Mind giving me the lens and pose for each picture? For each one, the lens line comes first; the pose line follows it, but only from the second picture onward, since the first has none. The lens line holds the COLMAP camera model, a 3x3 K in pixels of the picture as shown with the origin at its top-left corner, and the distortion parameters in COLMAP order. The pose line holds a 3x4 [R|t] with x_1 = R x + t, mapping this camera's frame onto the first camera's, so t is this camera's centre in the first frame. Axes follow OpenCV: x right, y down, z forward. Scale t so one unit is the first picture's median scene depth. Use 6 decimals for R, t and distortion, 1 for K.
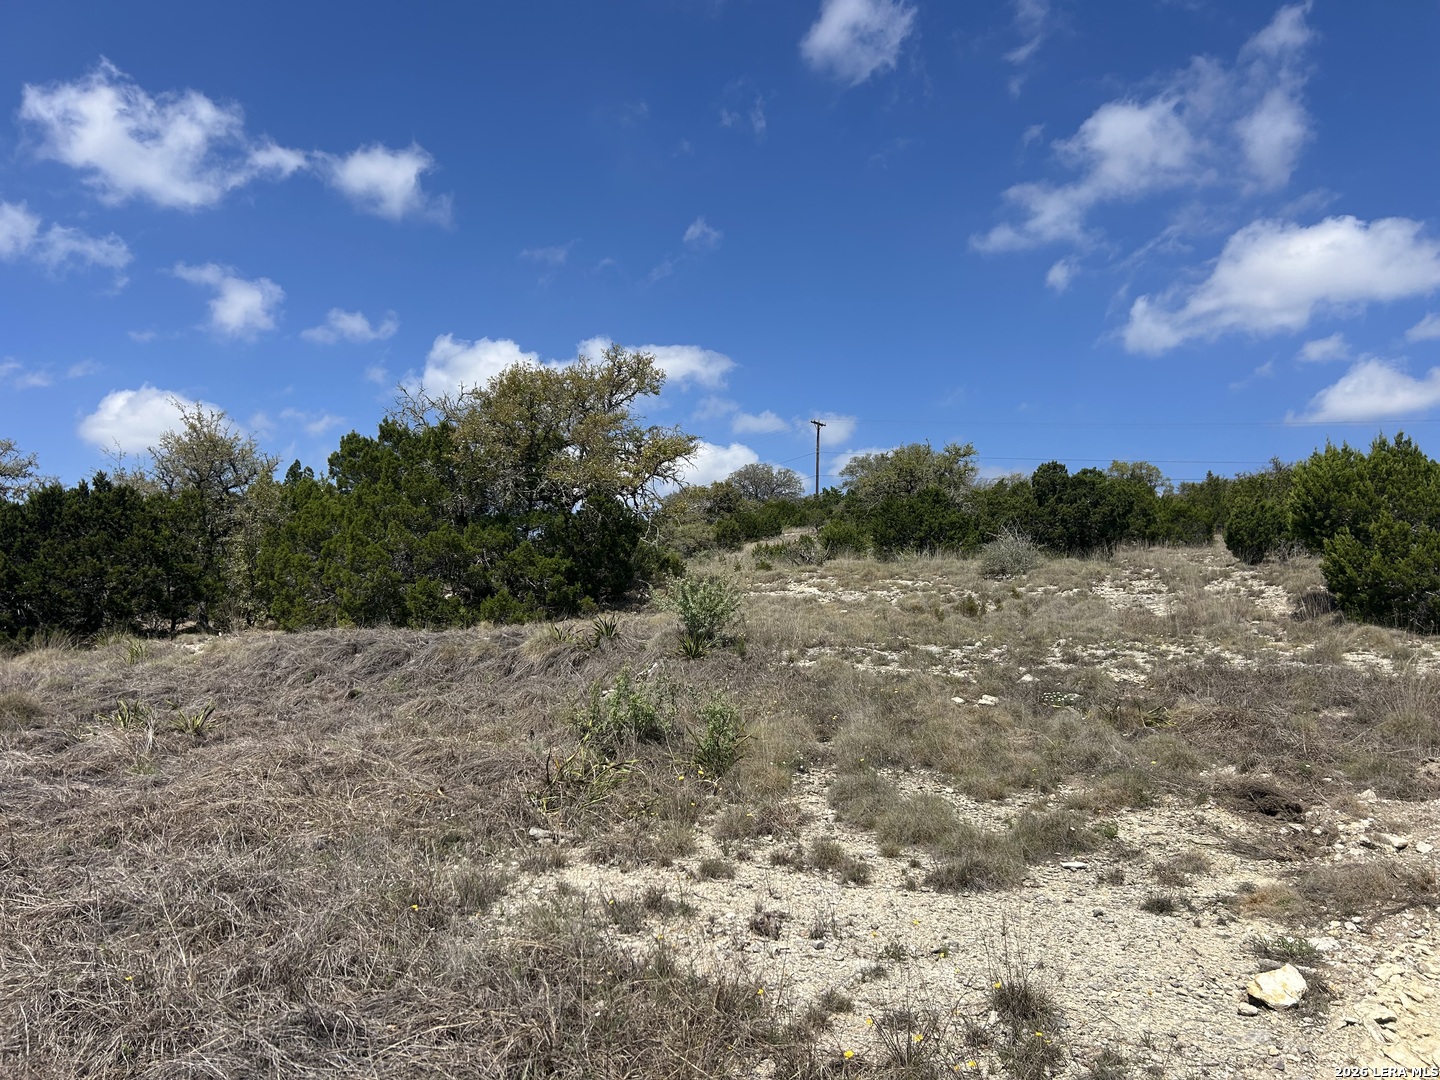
lens RADIAL K [[1086.8, 0, 715.5], [0, 1086.8, 553.8], [0, 0, 1]] dist [0.005510, -0.052741]
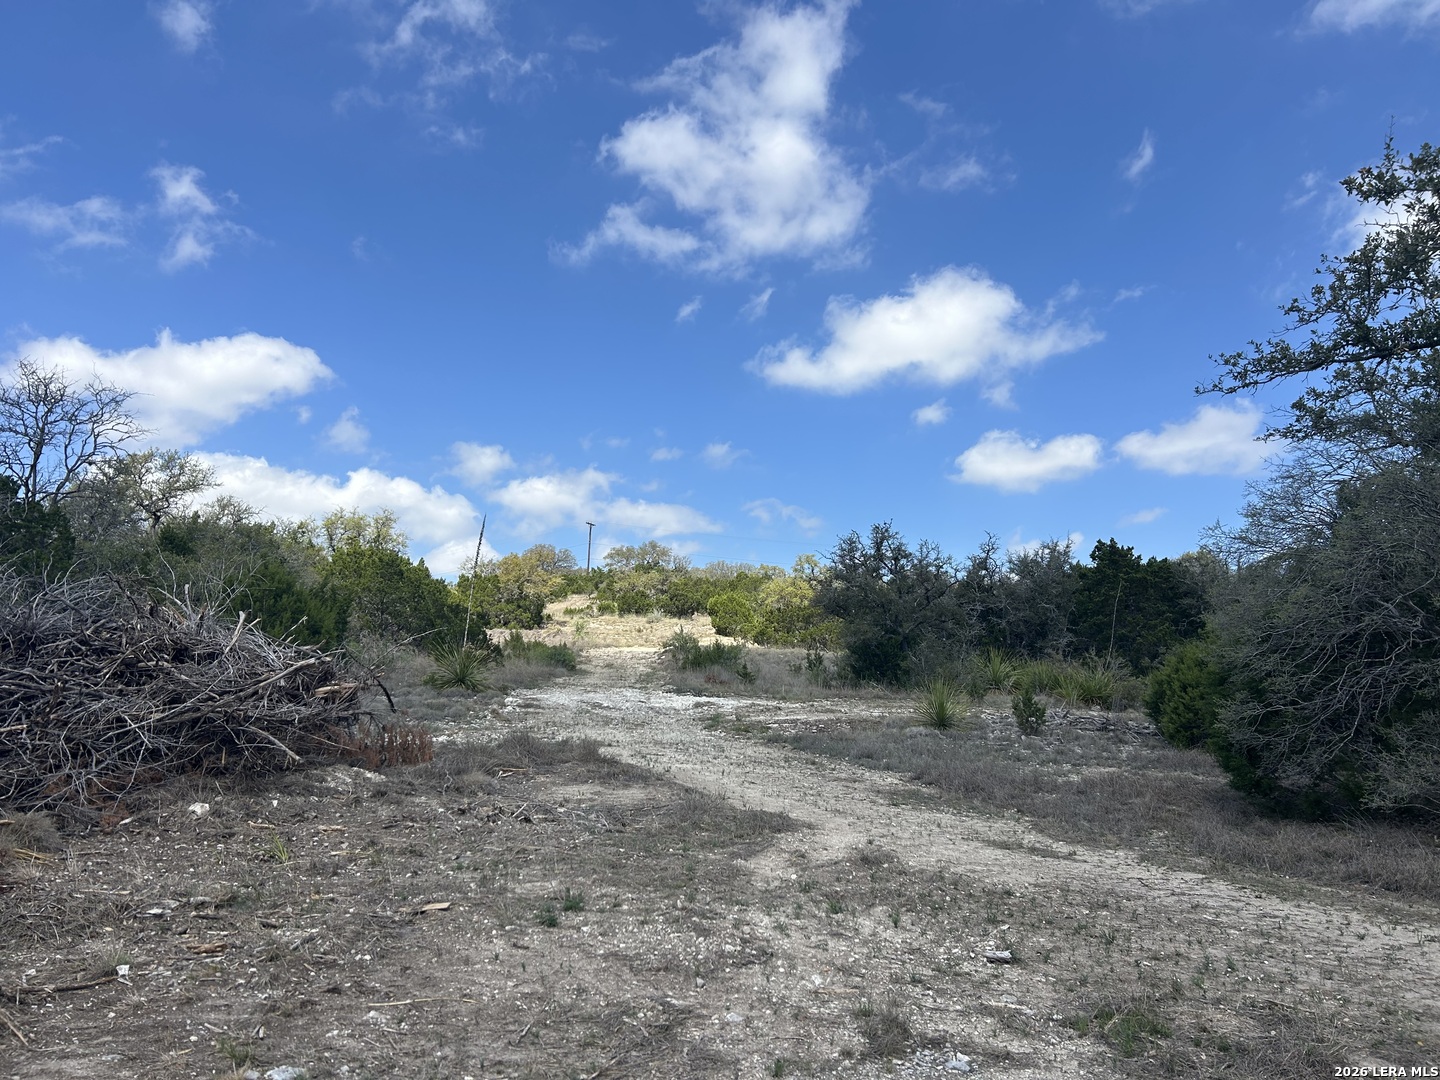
lens RADIAL K [[1086.8, 0, 713.3], [0, 1086.8, 540.6], [0, 0, 1]] dist [0.005510, -0.052741]
pose [[0.975281, 0.044270, 0.216488, -0.309560], [-0.030954, 0.997436, -0.064517, -0.024125], [-0.218789, 0.056221, 0.974151, -2.415068]]
